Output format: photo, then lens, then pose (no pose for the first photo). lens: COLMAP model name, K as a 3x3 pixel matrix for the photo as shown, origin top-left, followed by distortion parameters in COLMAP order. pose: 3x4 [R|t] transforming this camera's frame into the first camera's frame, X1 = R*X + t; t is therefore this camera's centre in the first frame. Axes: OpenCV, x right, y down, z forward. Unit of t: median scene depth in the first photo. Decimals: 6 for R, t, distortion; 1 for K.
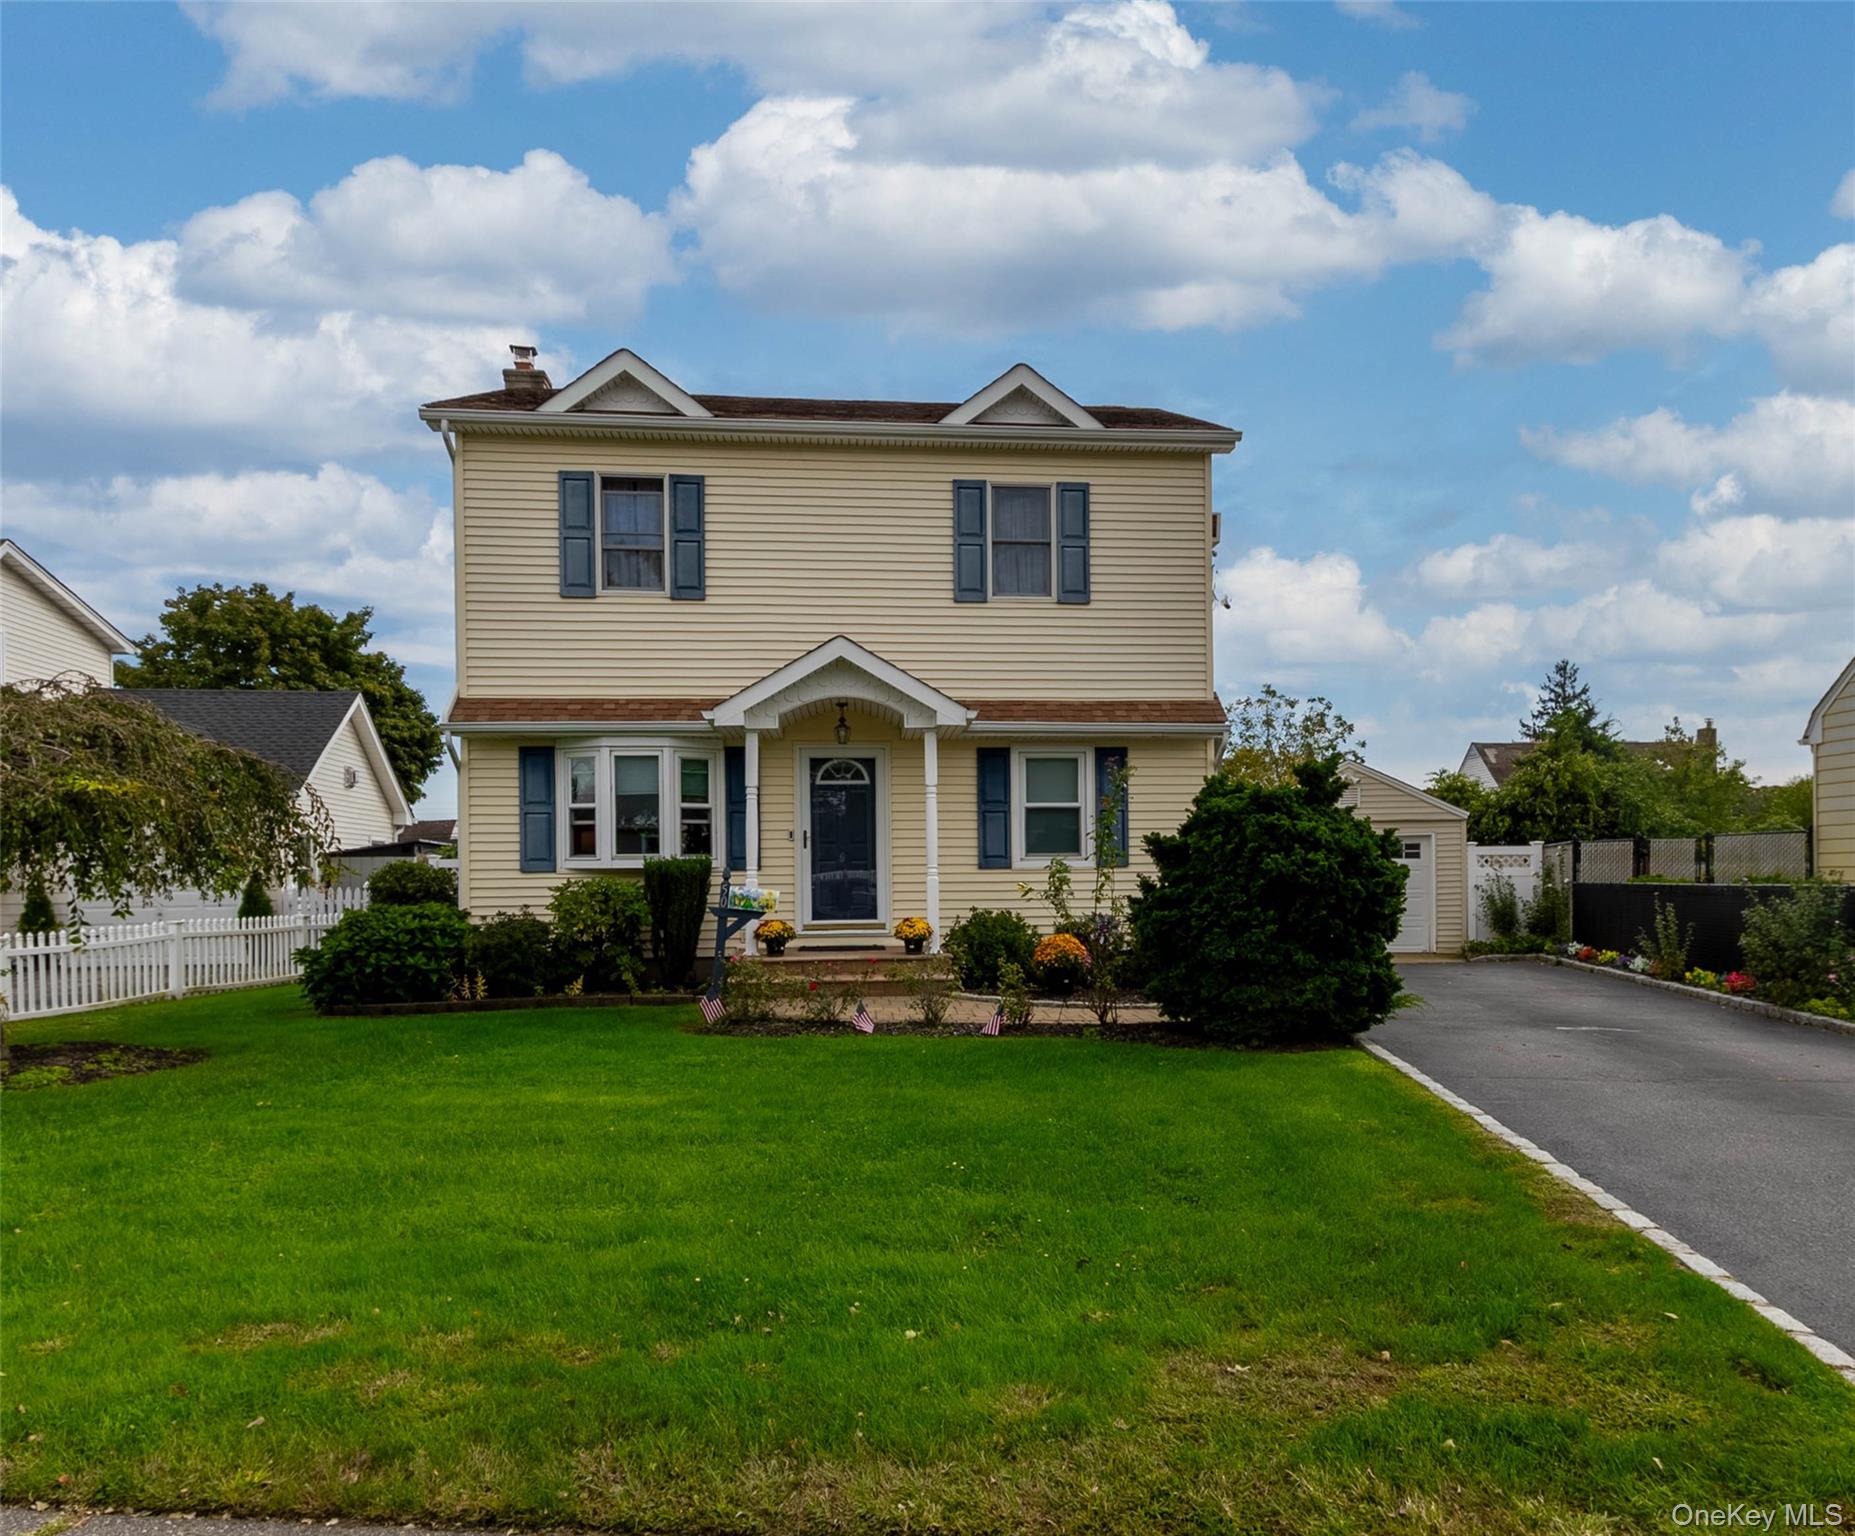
lens RADIAL K [[1322.1, 0, 927.5], [0, 1322.1, 884.9], [0, 0, 1]] dist [0.029385, -0.002126]
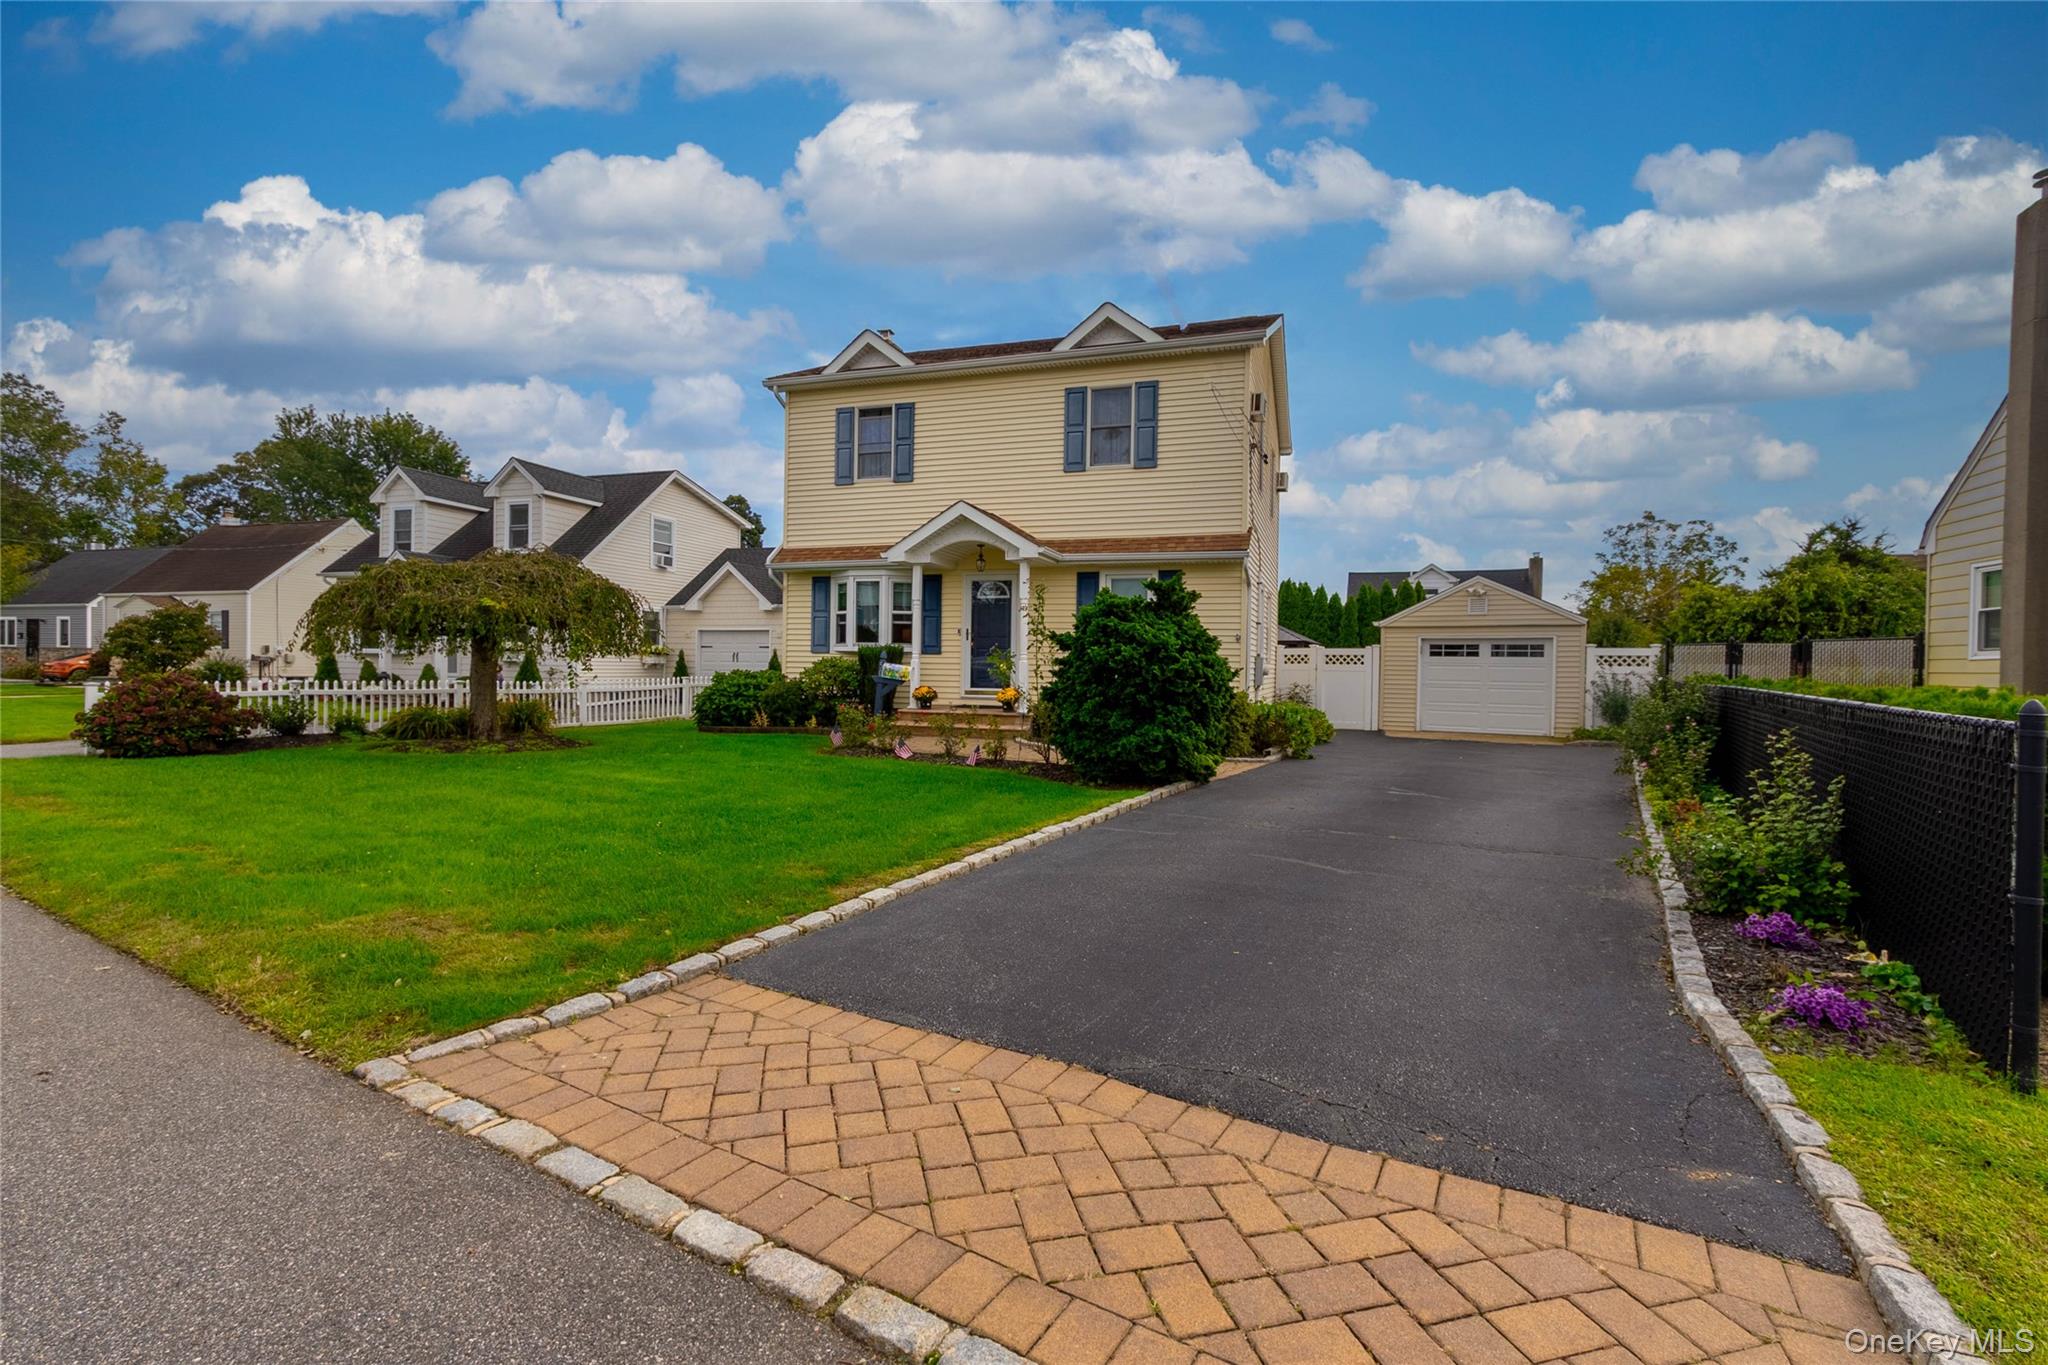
lens RADIAL K [[941.6, 0, 1000.9], [0, 941.6, 676.4], [0, 0, 1]] dist [0.000283, 0.000275]
pose [[0.902418, 0.029474, -0.429853, 0.413198], [-0.026180, 0.999565, 0.013576, -0.001989], [0.430066, -0.000998, 0.902797, 0.037919]]
